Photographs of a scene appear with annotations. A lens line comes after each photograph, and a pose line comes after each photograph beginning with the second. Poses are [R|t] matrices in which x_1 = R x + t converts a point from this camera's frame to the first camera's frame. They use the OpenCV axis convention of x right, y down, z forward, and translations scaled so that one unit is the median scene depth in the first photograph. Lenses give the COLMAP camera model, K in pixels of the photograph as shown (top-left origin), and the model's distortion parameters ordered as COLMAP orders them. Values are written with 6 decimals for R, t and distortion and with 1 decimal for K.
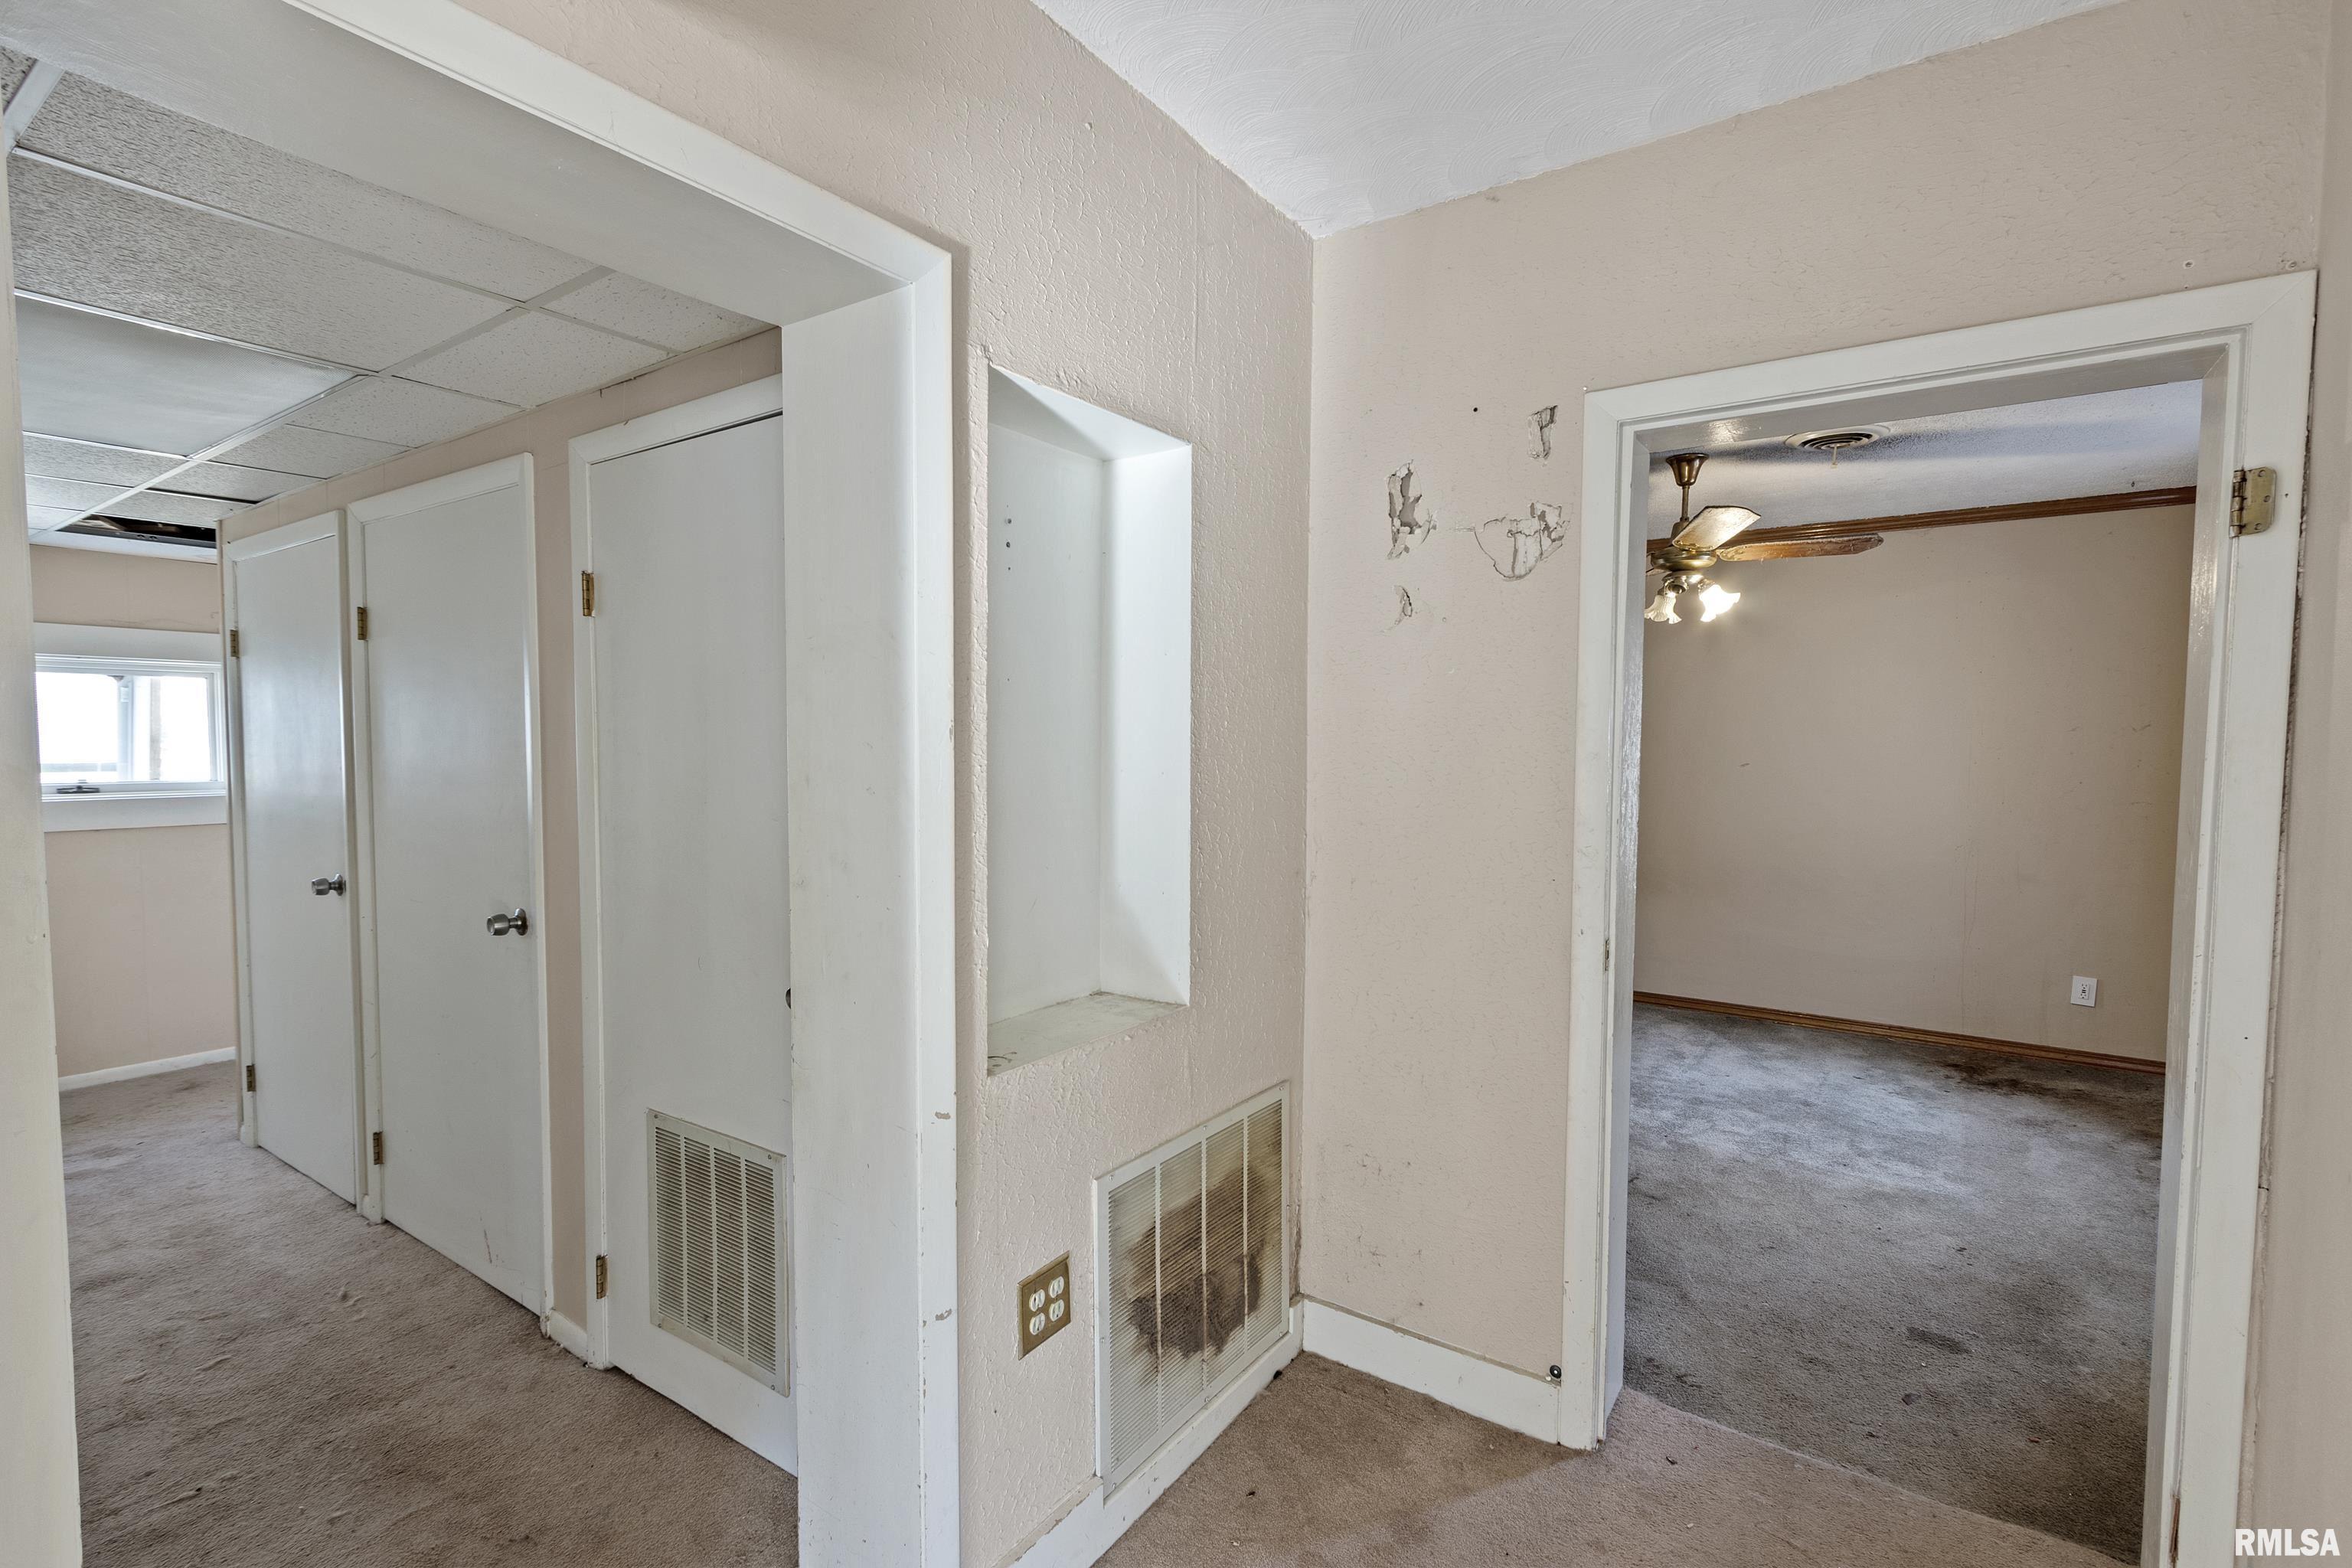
lens RADIAL K [[1075.6, 0, 1171.0], [0, 1075.6, 796.0], [0, 0, 1]] dist [0.006226, -0.000608]
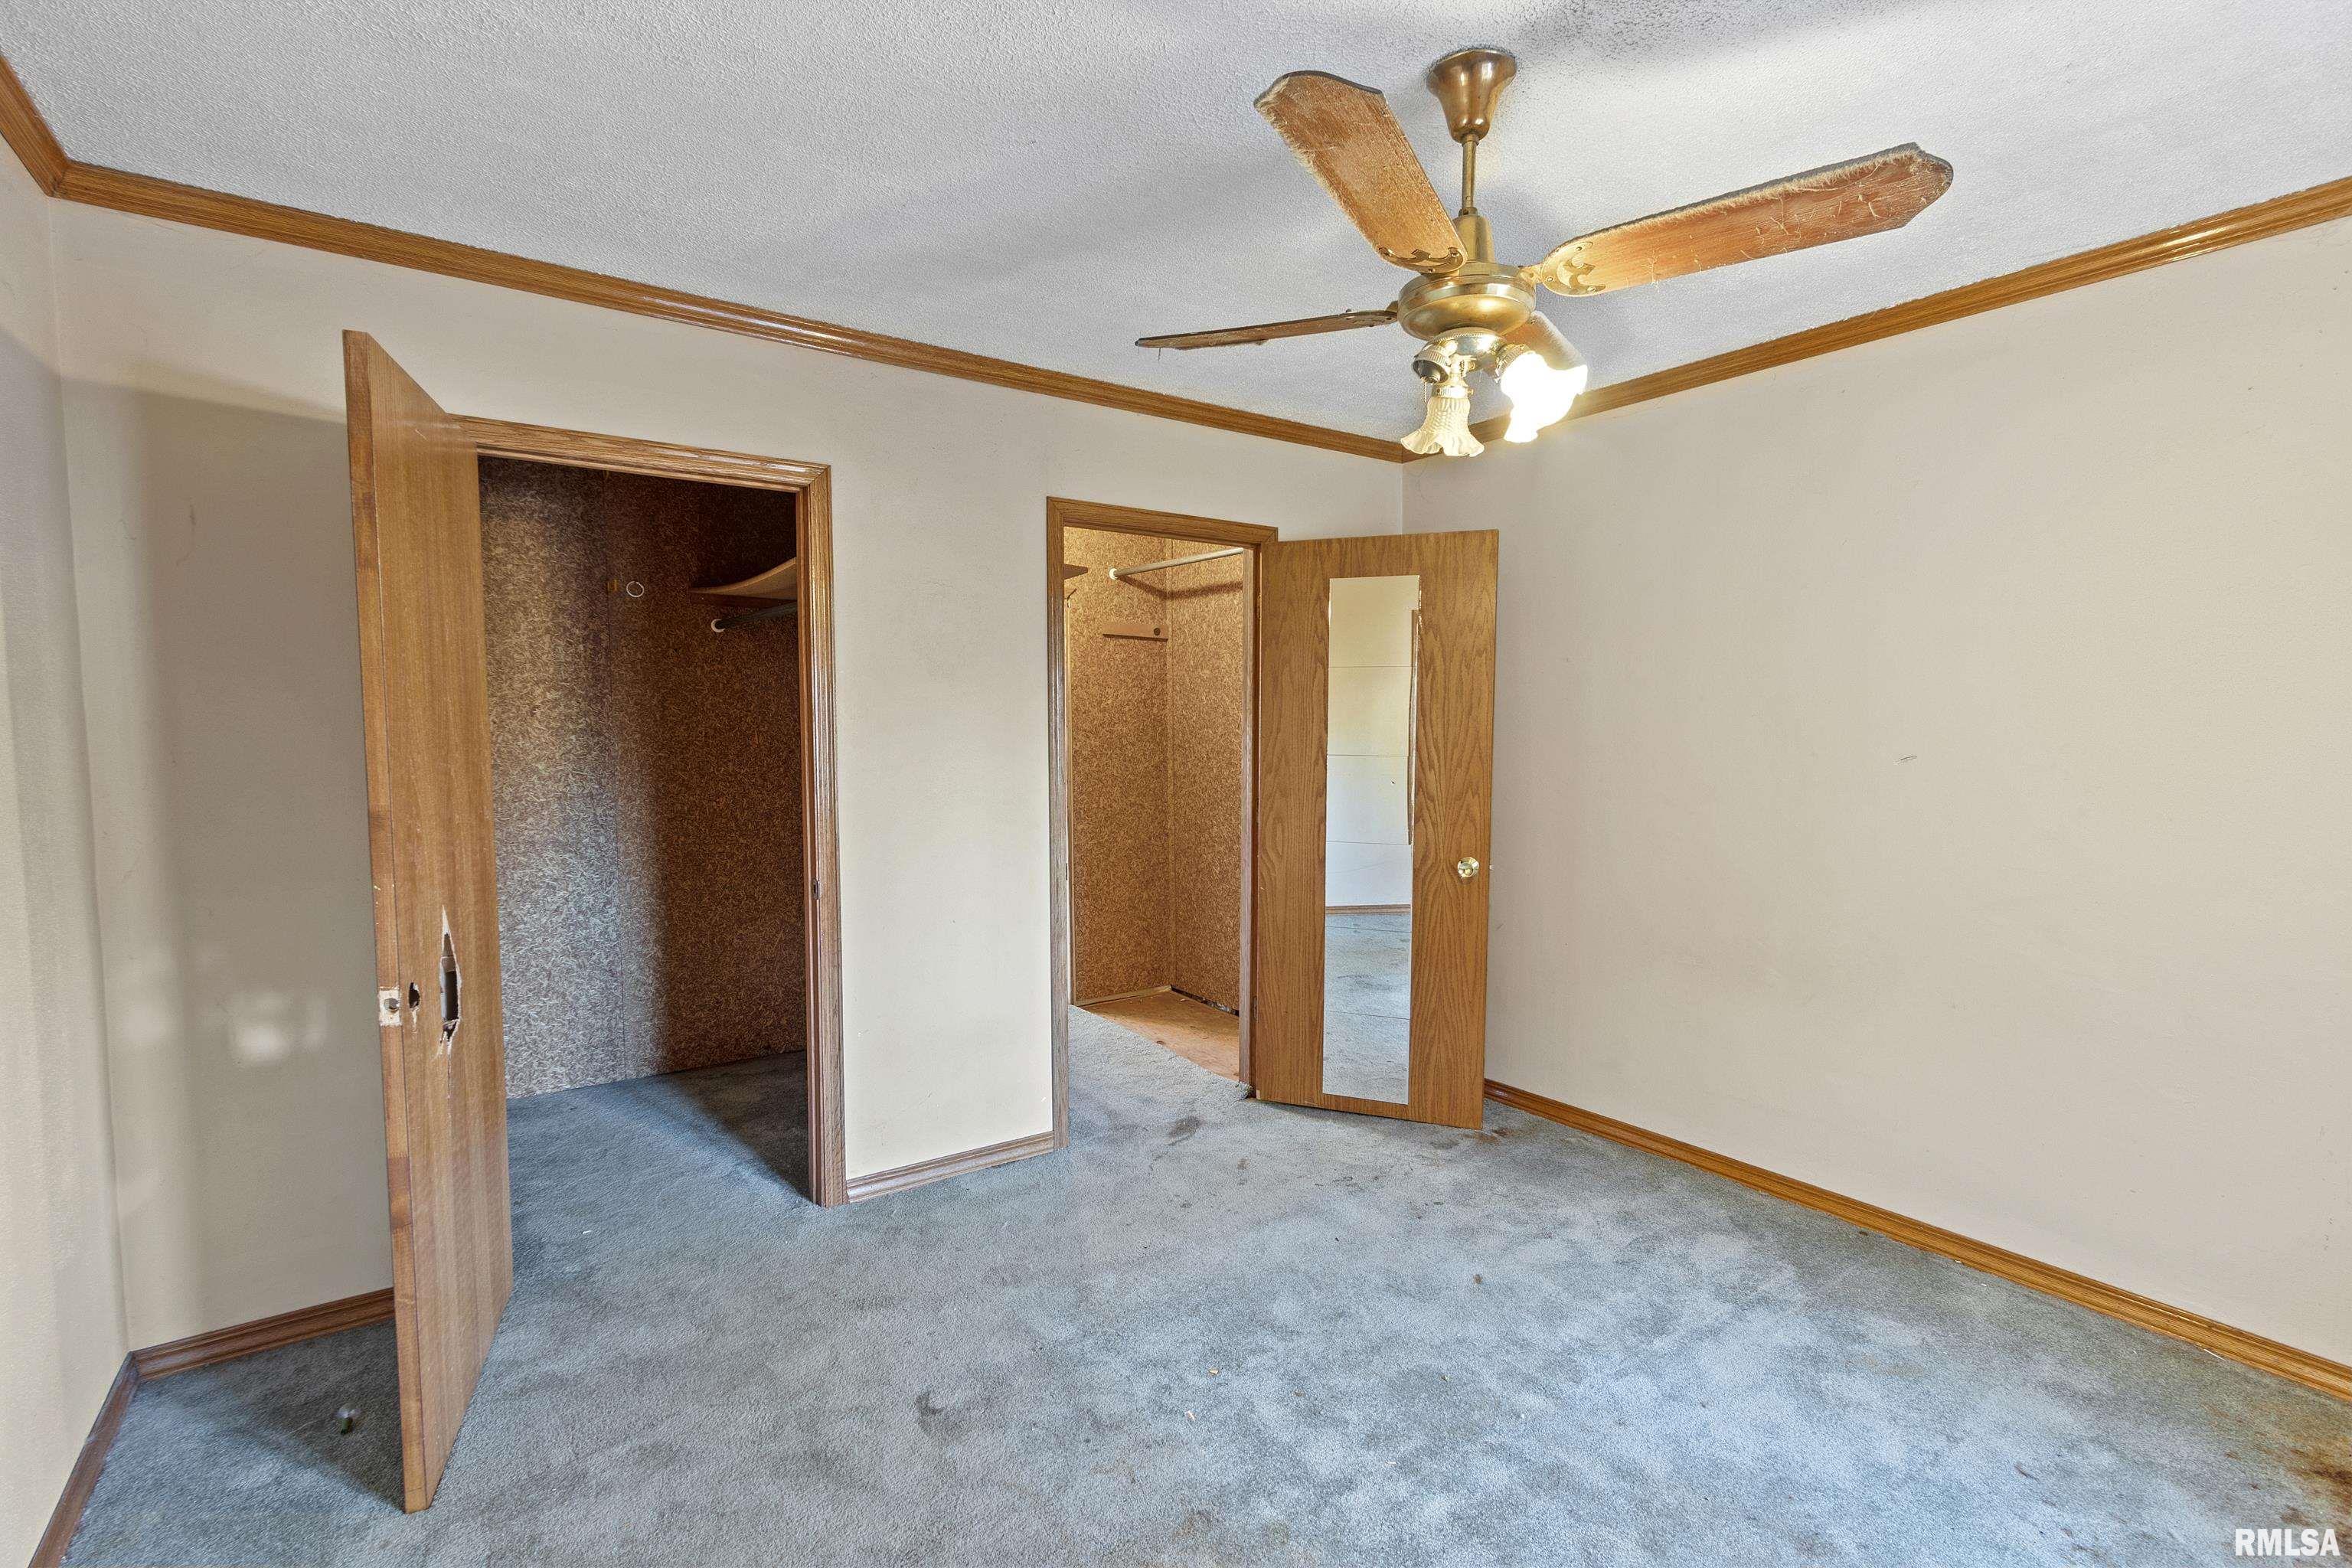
lens RADIAL K [[1075.6, 0, 1171.0], [0, 1075.6, 796.0], [0, 0, 1]] dist [0.006226, -0.000608]
pose [[0.941626, 0.018796, -0.336136, 0.482431], [-0.012791, 0.999717, 0.020071, -0.022369], [0.336418, -0.014600, 0.941599, 0.501271]]
